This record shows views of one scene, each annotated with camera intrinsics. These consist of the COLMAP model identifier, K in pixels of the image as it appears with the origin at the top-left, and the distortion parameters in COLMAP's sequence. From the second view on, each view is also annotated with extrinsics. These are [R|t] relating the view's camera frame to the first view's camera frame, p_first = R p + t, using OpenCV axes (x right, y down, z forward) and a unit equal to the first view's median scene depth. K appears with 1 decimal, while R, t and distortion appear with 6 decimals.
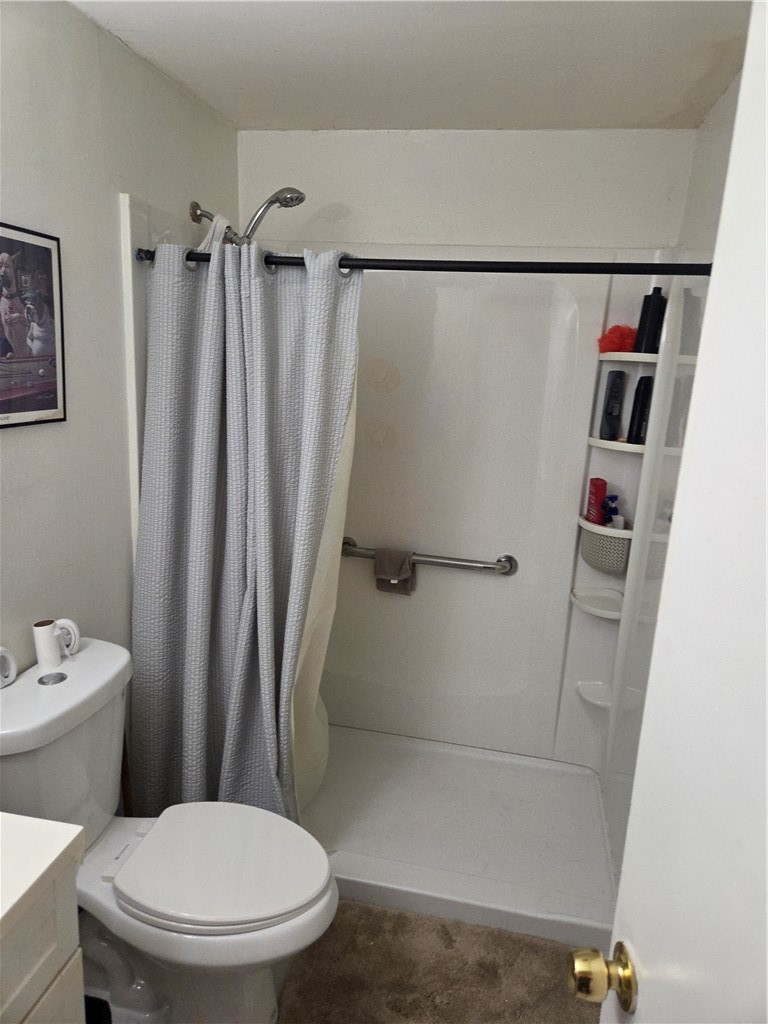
lens RADIAL K [[670.0, 0, 389.2], [0, 670.0, 510.4], [0, 0, 1]] dist [0.078650, -0.071264]
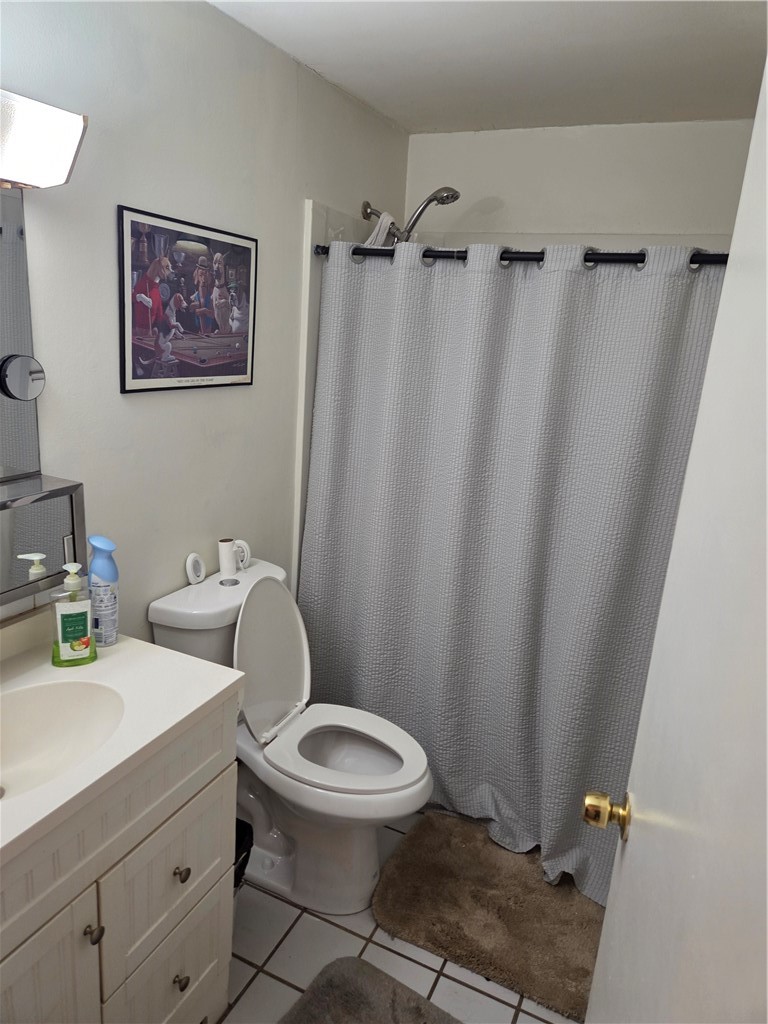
lens RADIAL K [[678.6, 0, 380.2], [0, 678.6, 512.2], [0, 0, 1]] dist [0.078416, -0.074646]
pose [[0.967751, 0.079030, -0.239189, 0.080358], [-0.074417, 0.996826, 0.028271, 0.051731], [0.240664, -0.009560, 0.970561, -0.182501]]
